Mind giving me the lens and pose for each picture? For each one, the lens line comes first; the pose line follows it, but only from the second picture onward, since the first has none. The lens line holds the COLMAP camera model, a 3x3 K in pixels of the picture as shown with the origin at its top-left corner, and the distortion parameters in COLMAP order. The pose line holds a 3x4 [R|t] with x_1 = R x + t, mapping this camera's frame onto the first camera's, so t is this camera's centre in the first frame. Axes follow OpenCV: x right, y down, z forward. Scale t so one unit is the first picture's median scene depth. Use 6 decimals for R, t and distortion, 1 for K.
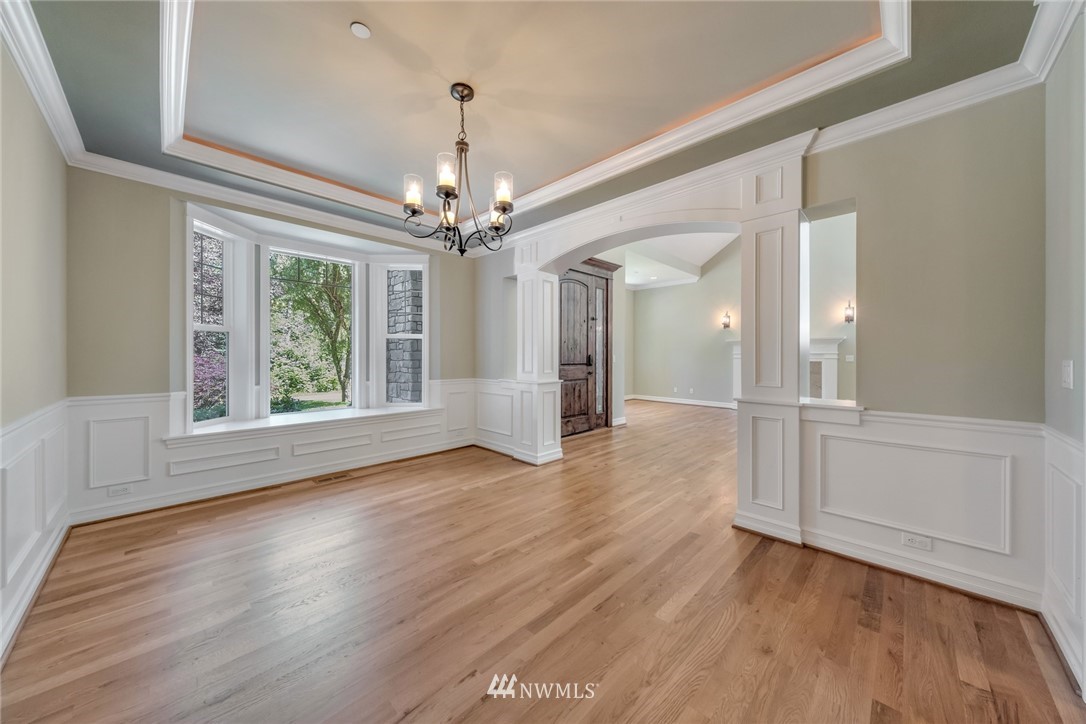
lens RADIAL K [[371.0, 0, 547.6], [0, 371.0, 357.4], [0, 0, 1]] dist [0.008699, -0.000133]
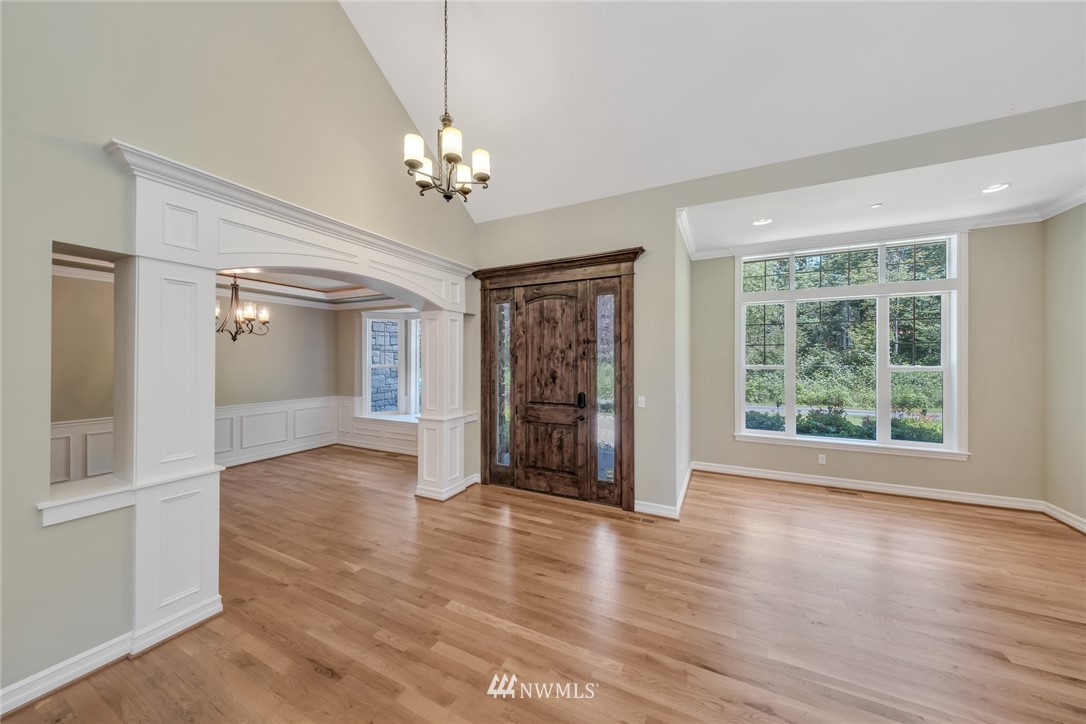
lens RADIAL K [[371.0, 0, 540.4], [0, 371.0, 359.5], [0, 0, 1]] dist [0.008699, -0.000133]
pose [[0.302815, -0.005746, -0.953032, 0.781446], [-0.008280, 0.999928, -0.008660, -0.064502], [0.953013, 0.010514, 0.302745, 0.719458]]
